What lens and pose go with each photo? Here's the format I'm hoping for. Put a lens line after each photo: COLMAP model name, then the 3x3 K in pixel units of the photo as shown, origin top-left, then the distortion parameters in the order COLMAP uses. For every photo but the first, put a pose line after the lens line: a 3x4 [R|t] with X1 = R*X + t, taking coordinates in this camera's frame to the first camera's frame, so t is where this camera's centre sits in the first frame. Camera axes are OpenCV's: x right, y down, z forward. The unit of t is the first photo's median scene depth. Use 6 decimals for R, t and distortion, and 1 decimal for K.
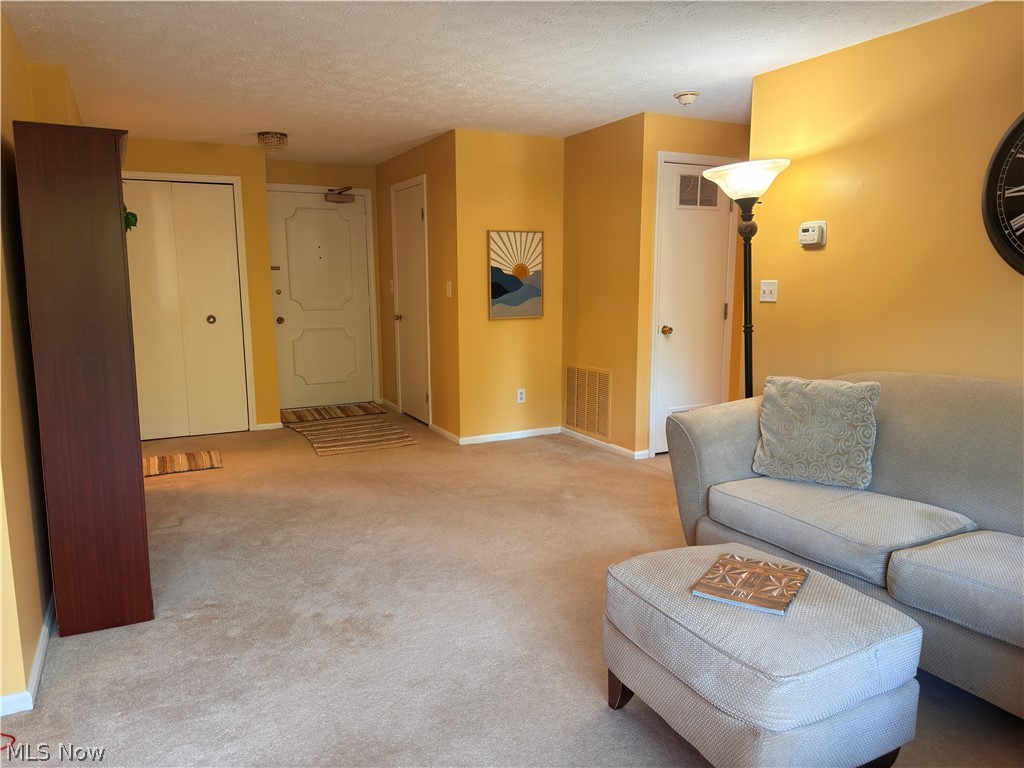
lens RADIAL K [[721.7, 0, 512.2], [0, 721.7, 385.4], [0, 0, 1]] dist [0.061457, -0.081238]
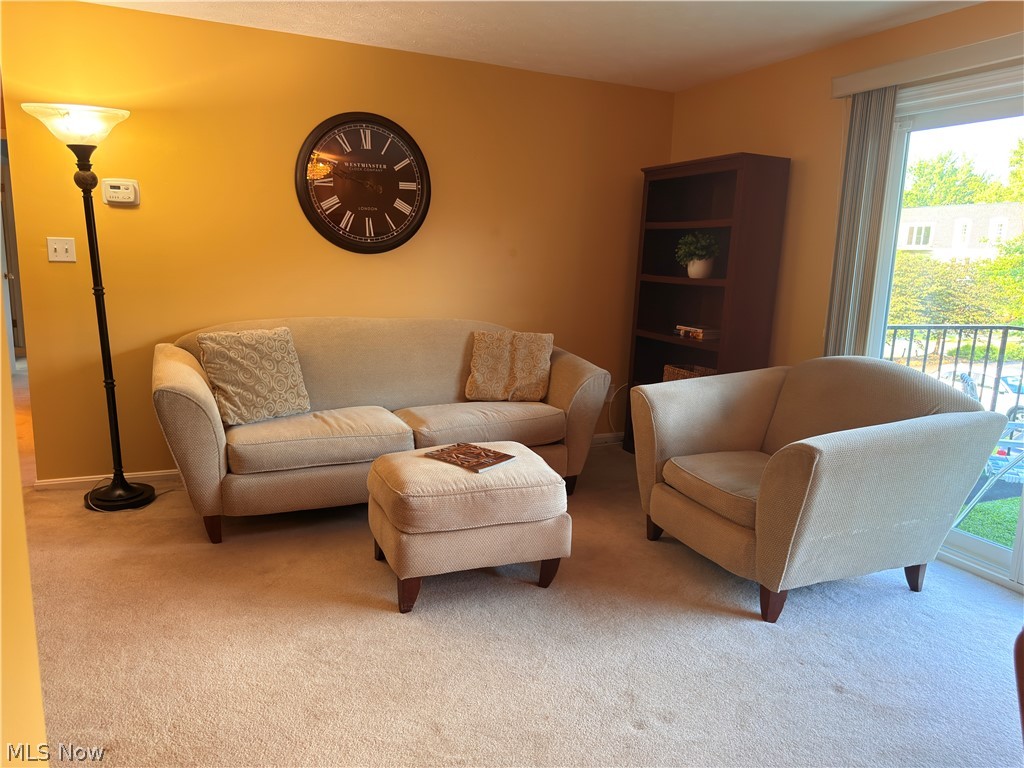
lens RADIAL K [[746.7, 0, 512.0], [0, 746.7, 384.0], [0, 0, 1]] dist [0.114619, -0.186721]
pose [[0.049175, -0.163193, 0.985368, -0.616531], [0.119999, 0.980380, 0.156378, -0.051995], [-0.991555, 0.110554, 0.067794, 0.446534]]
